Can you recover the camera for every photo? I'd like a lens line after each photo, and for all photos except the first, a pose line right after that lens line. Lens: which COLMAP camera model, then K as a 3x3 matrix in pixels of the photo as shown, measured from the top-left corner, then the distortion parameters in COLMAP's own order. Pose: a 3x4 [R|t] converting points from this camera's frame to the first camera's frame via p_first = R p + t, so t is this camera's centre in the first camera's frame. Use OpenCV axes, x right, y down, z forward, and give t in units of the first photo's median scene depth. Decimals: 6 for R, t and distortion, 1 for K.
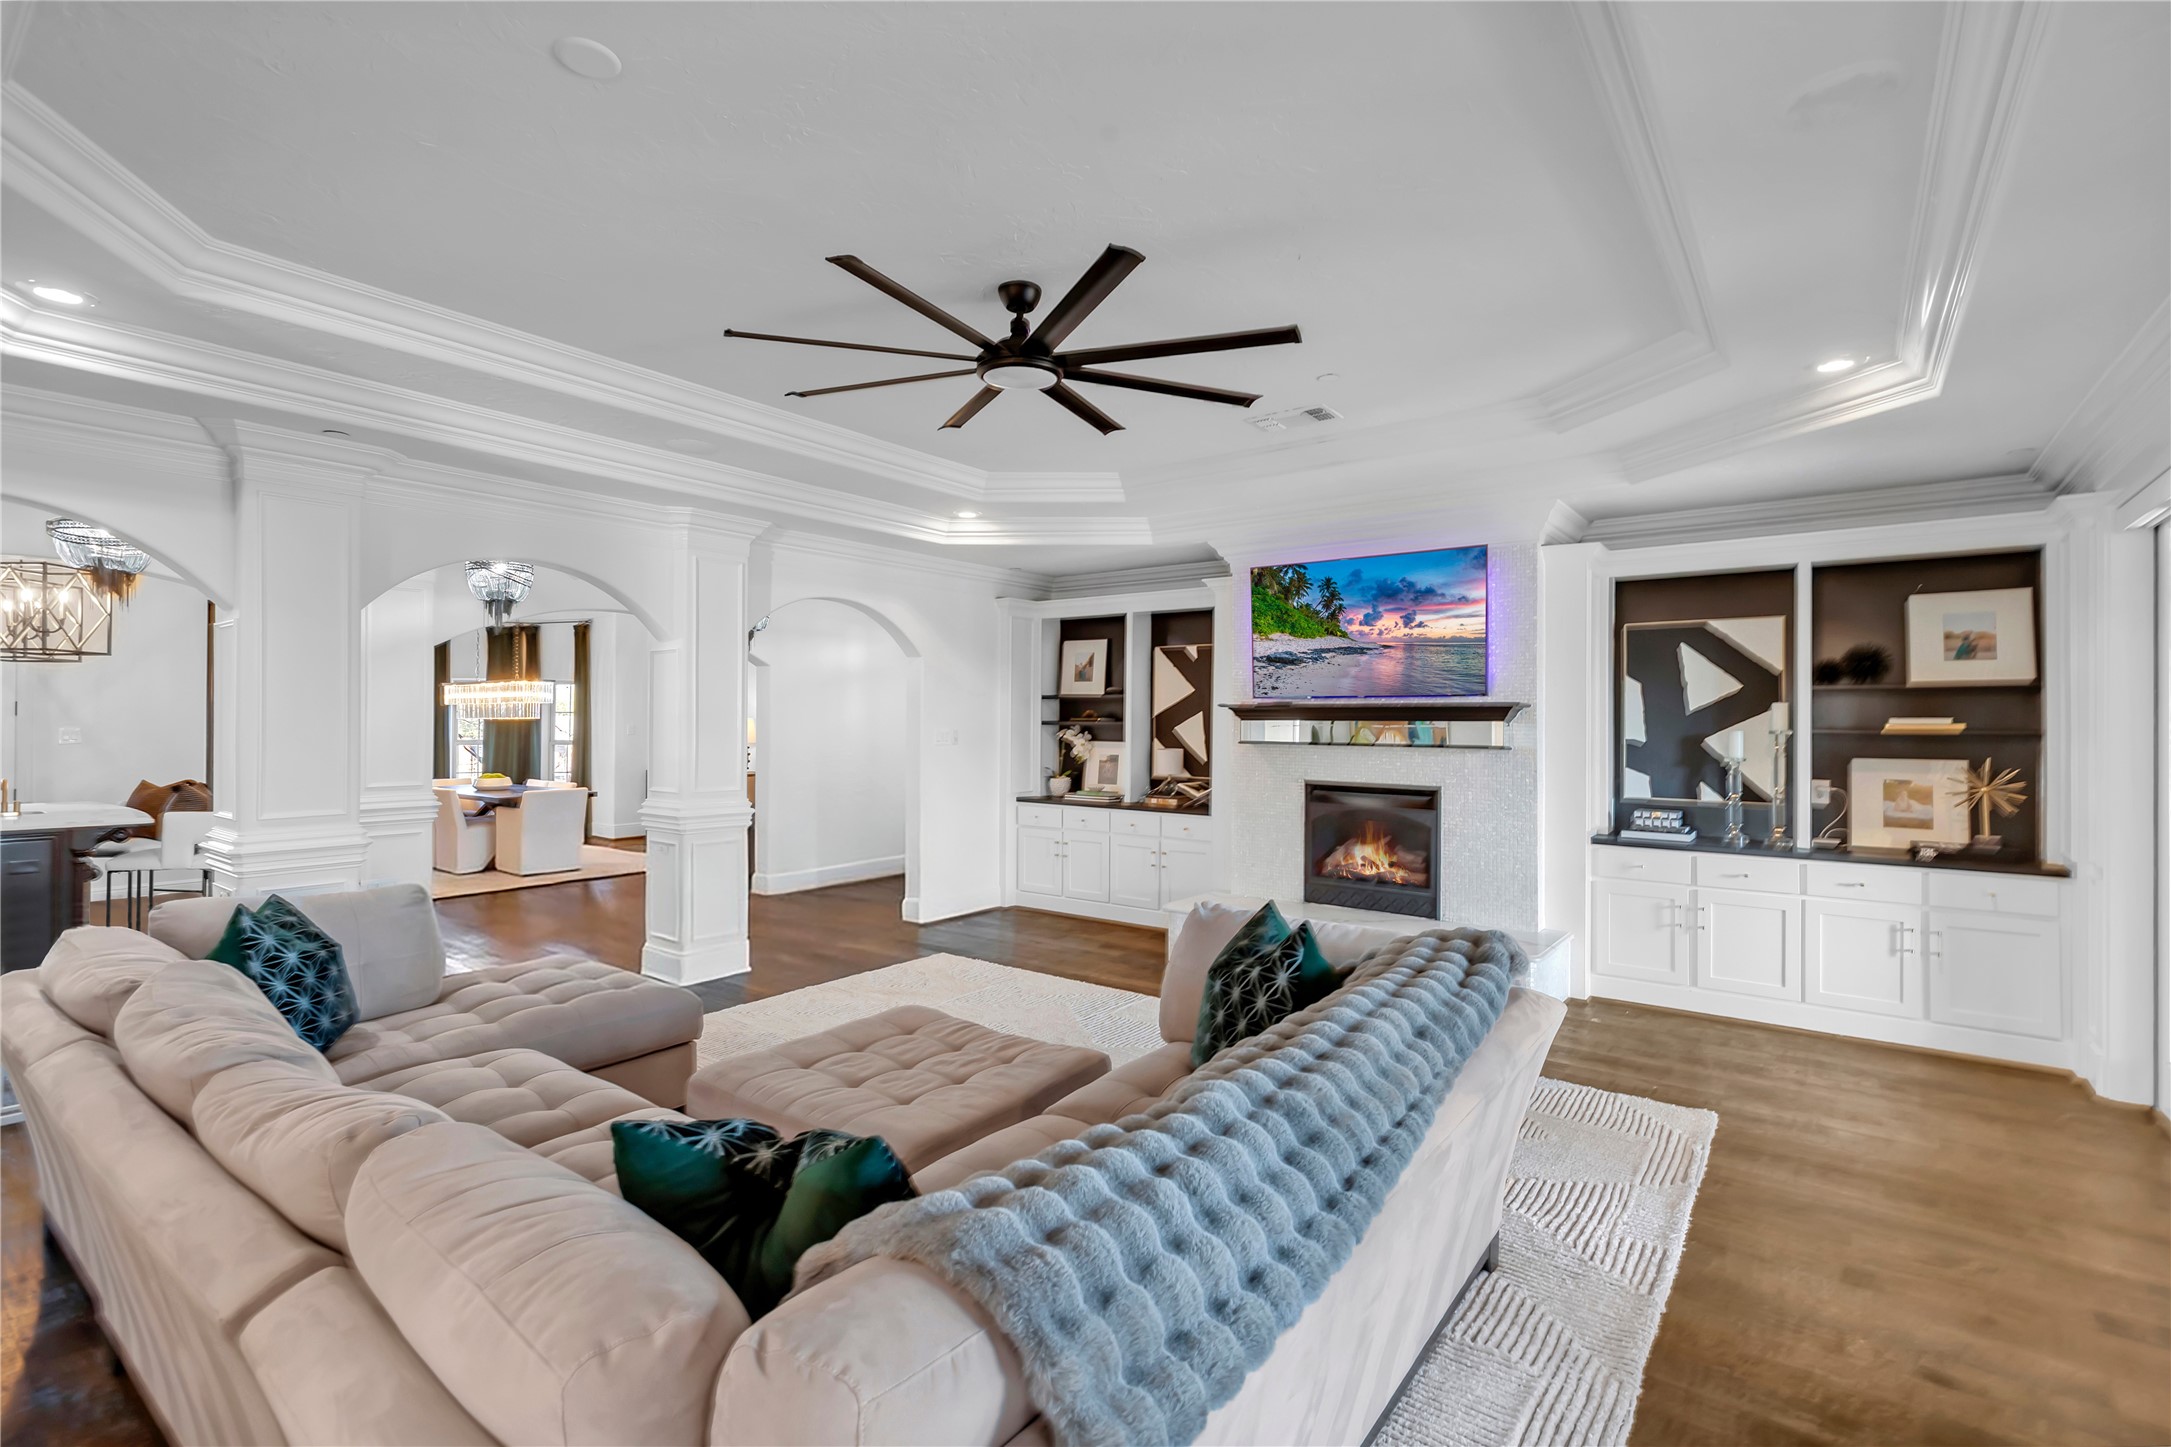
lens RADIAL K [[991.6, 0, 1085.5], [0, 991.6, 723.5], [0, 0, 1]] dist [-0.000969, -0.000032]
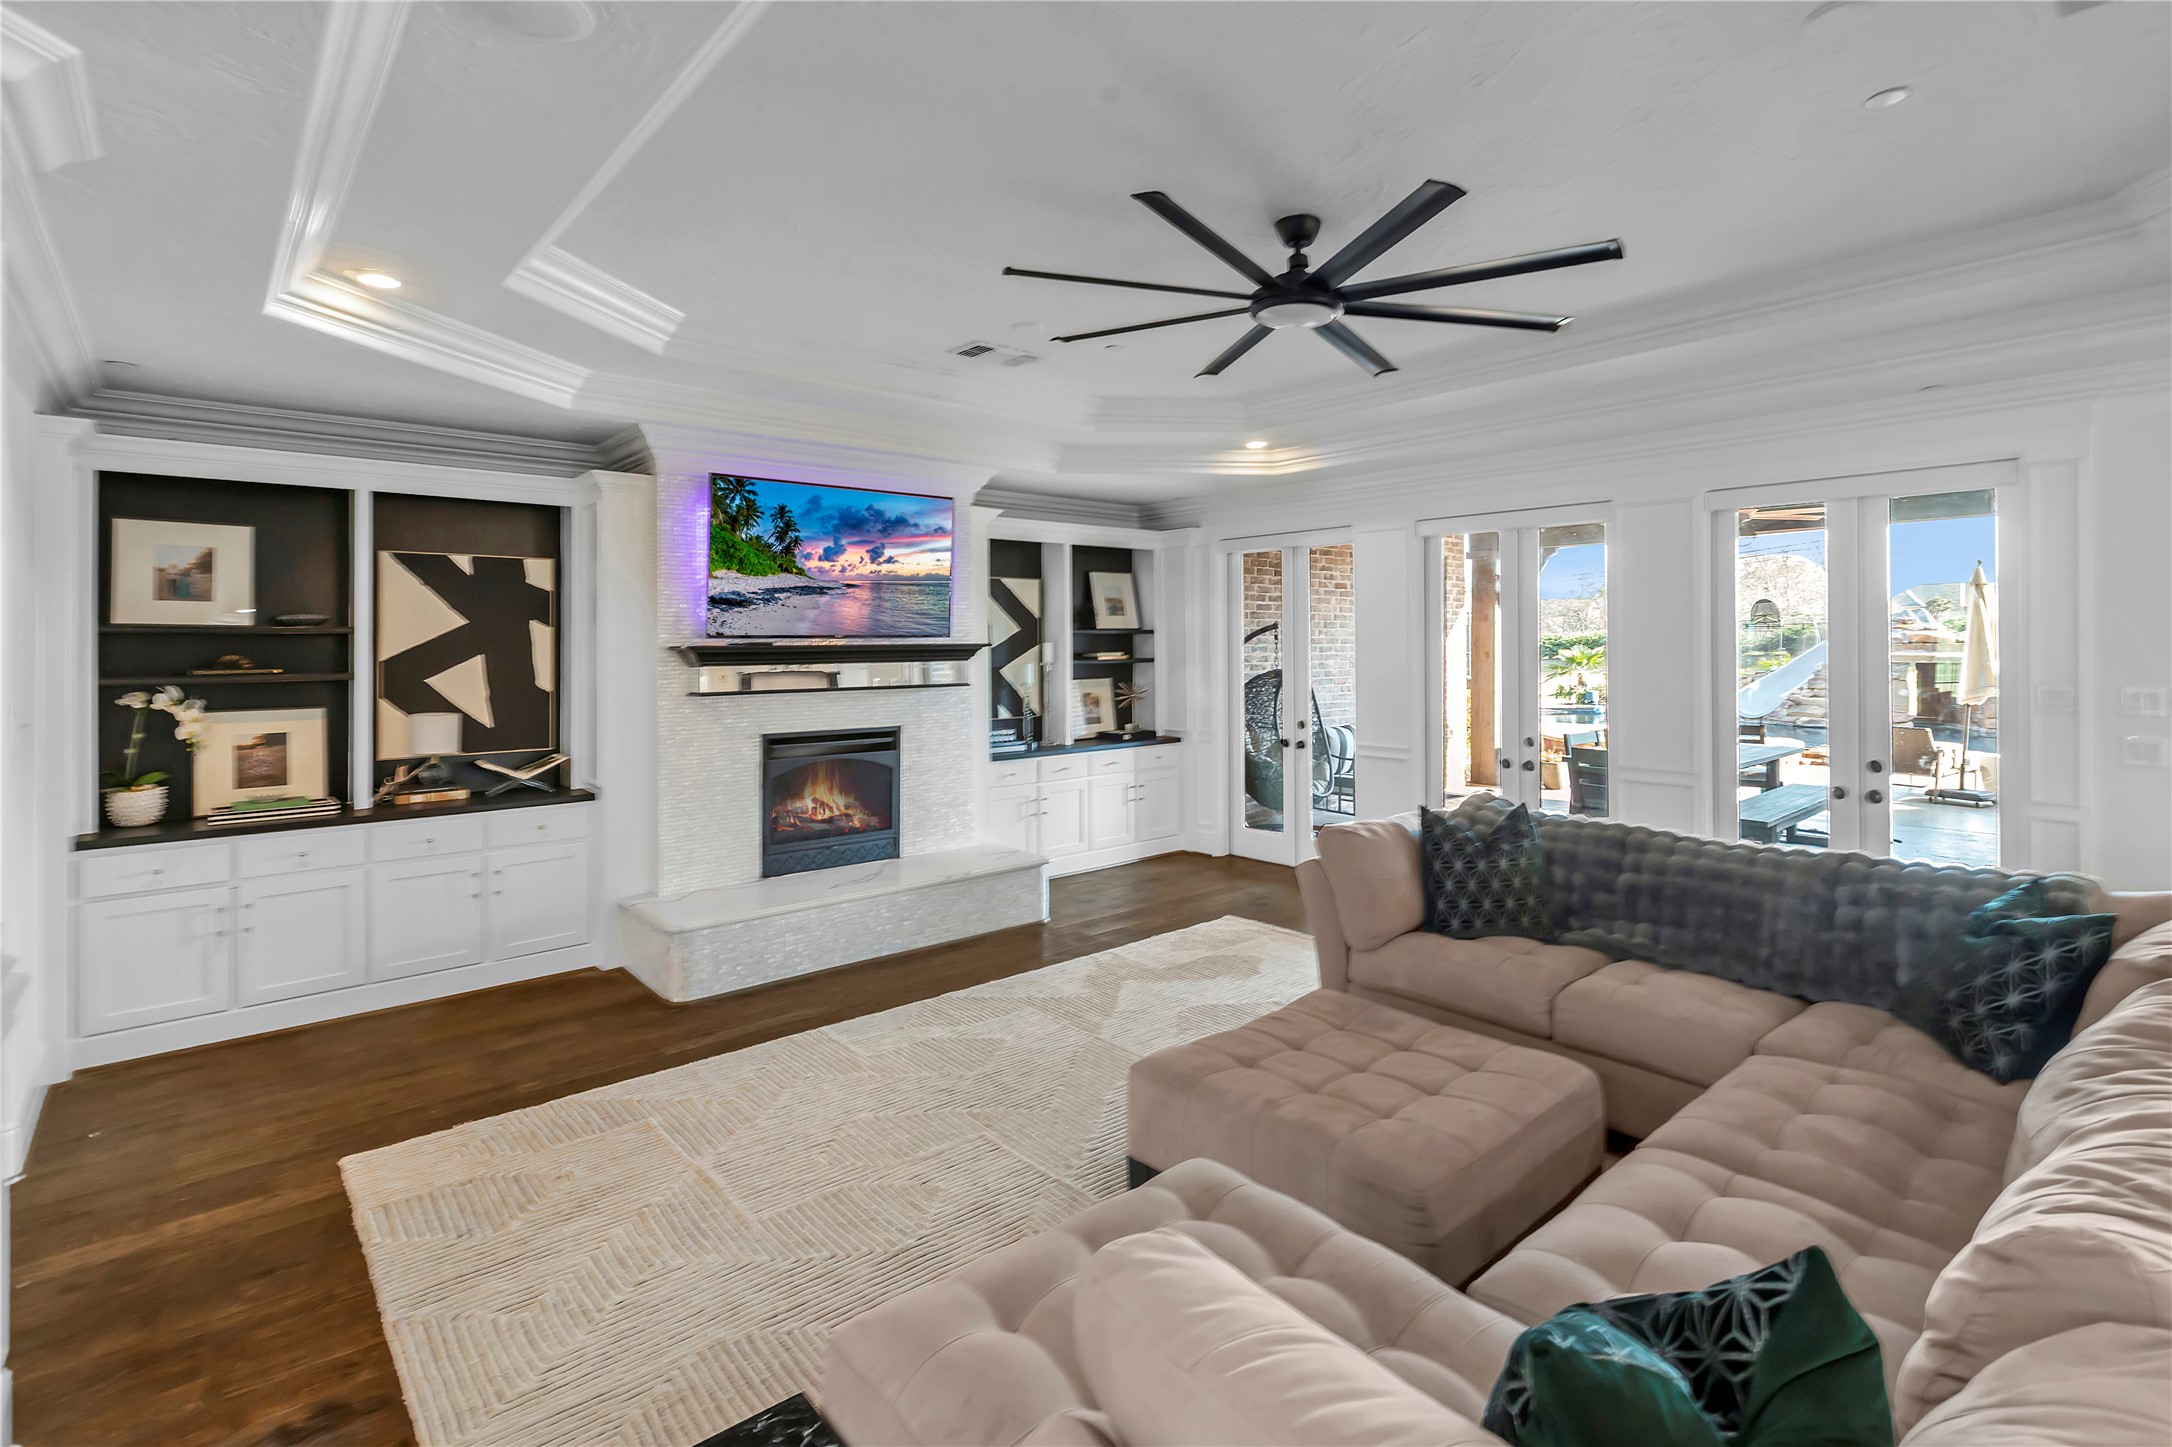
lens RADIAL K [[1037.4, 0, 1085.2], [0, 1037.4, 636.3], [0, 0, 1]] dist [0.014994, -0.000057]
pose [[0.204918, 0.001779, 0.978777, -0.617424], [0.014939, 0.999876, -0.004945, -0.017741], [-0.978665, 0.015635, 0.204866, 0.572580]]
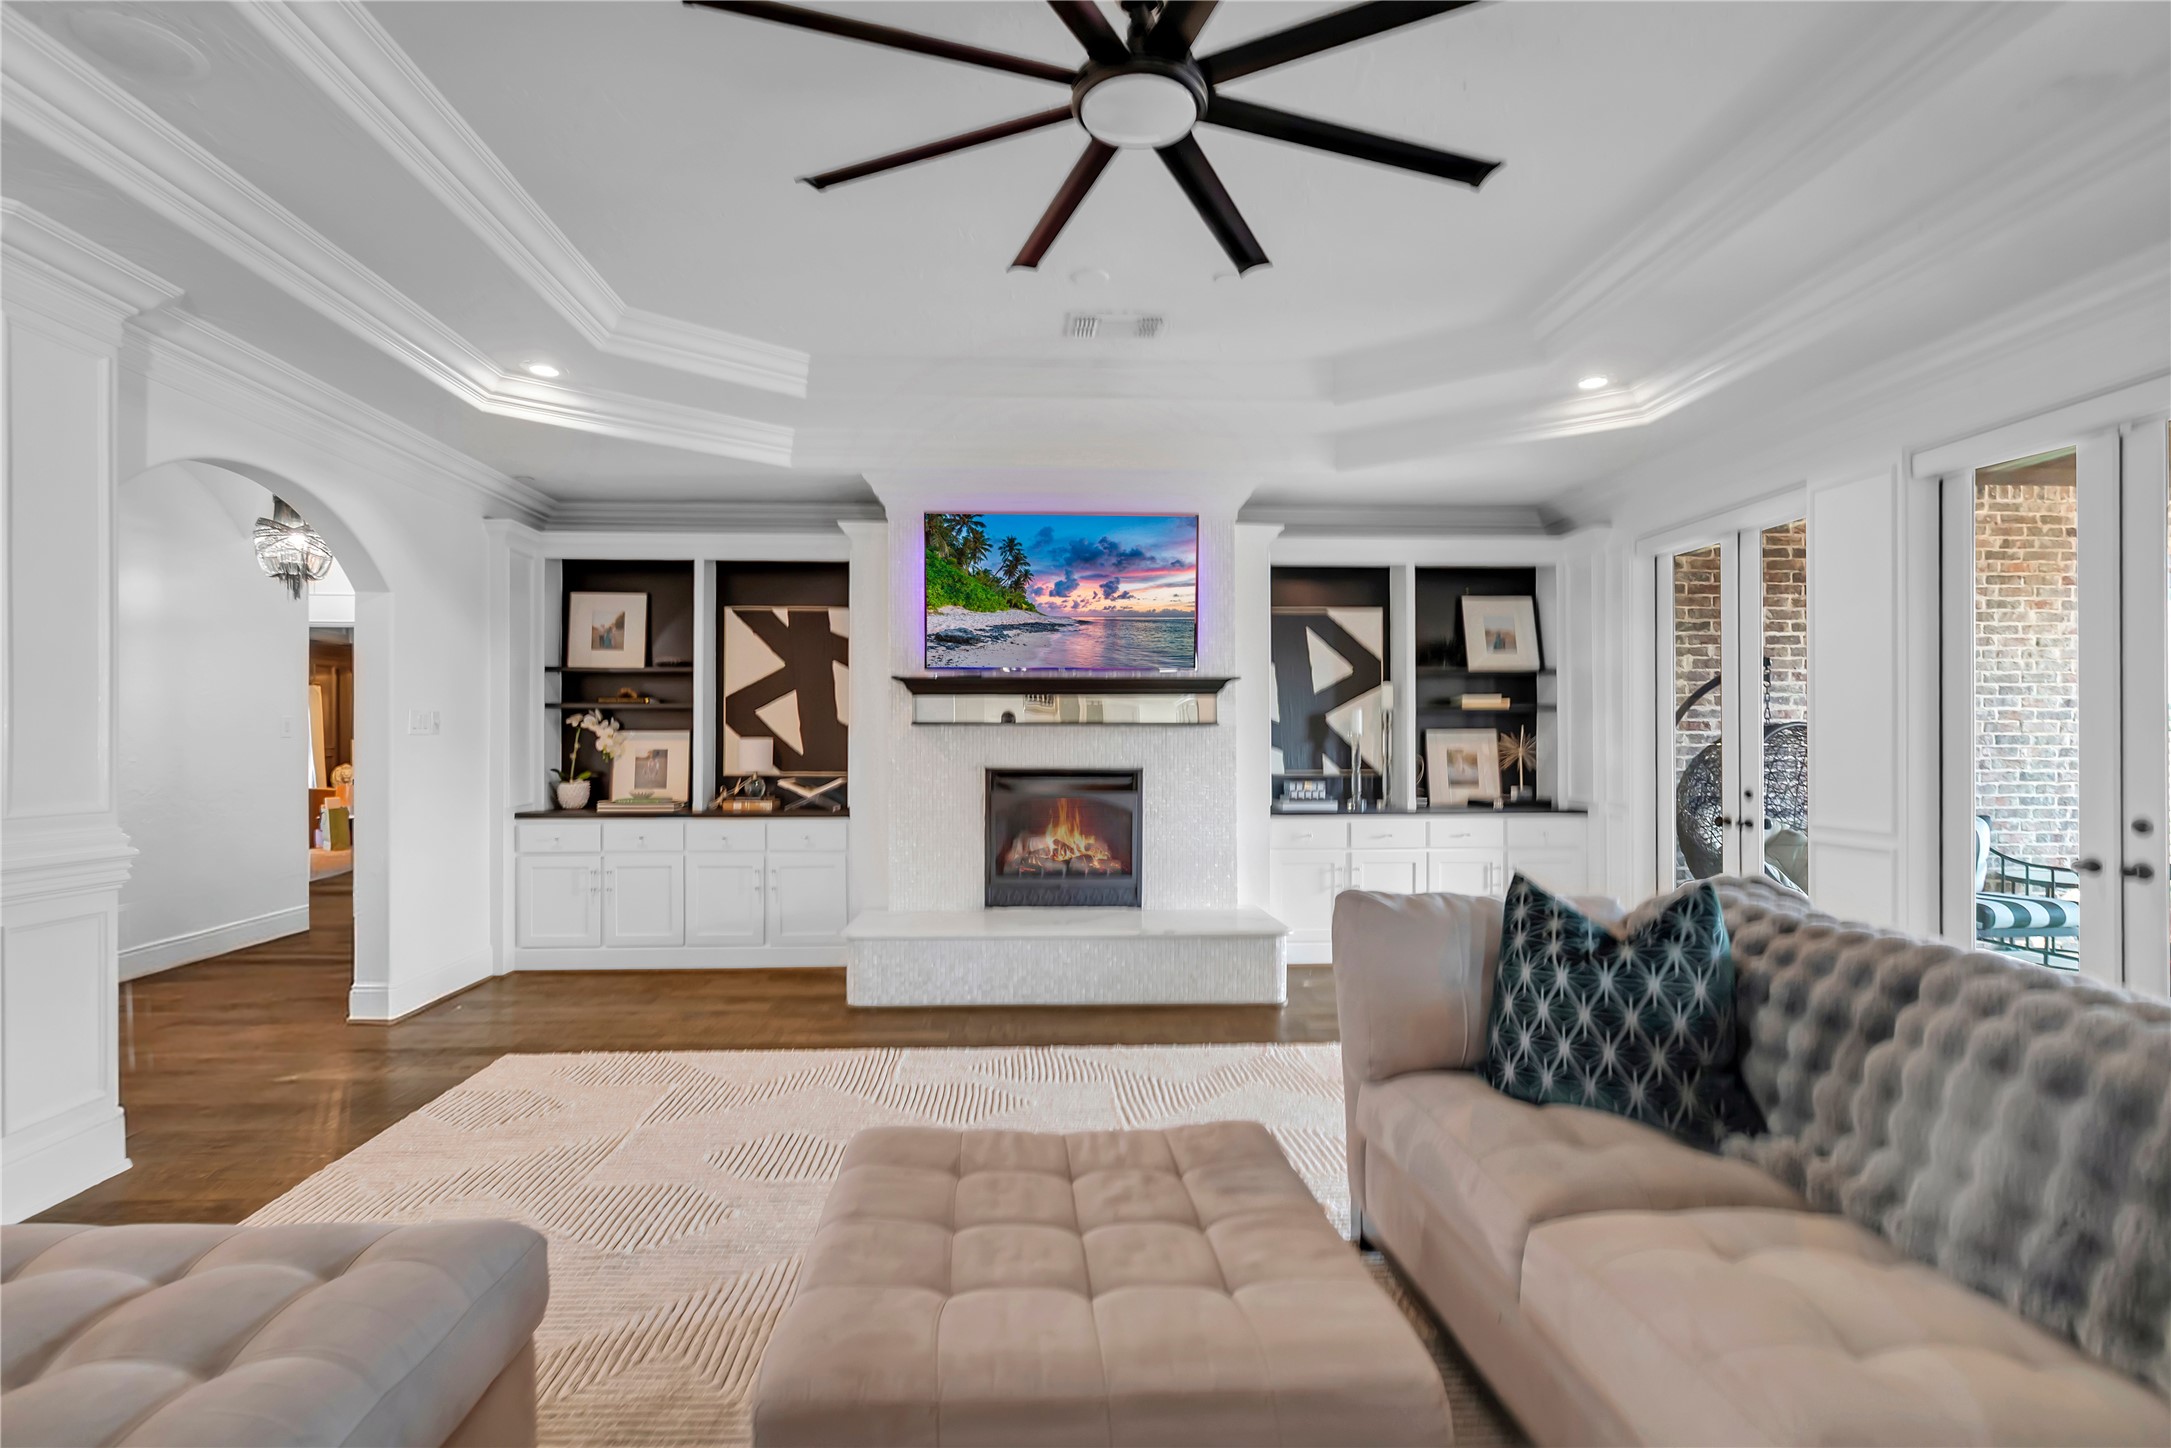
lens RADIAL K [[1002.4, 0, 1042.0], [0, 1002.4, 731.5], [0, 0, 1]] dist [0.001227, 0.000138]
pose [[0.770160, -0.000355, 0.637851, -0.310644], [0.007755, 0.999931, -0.008807, 0.037191], [-0.637804, 0.011729, 0.770109, 0.313790]]
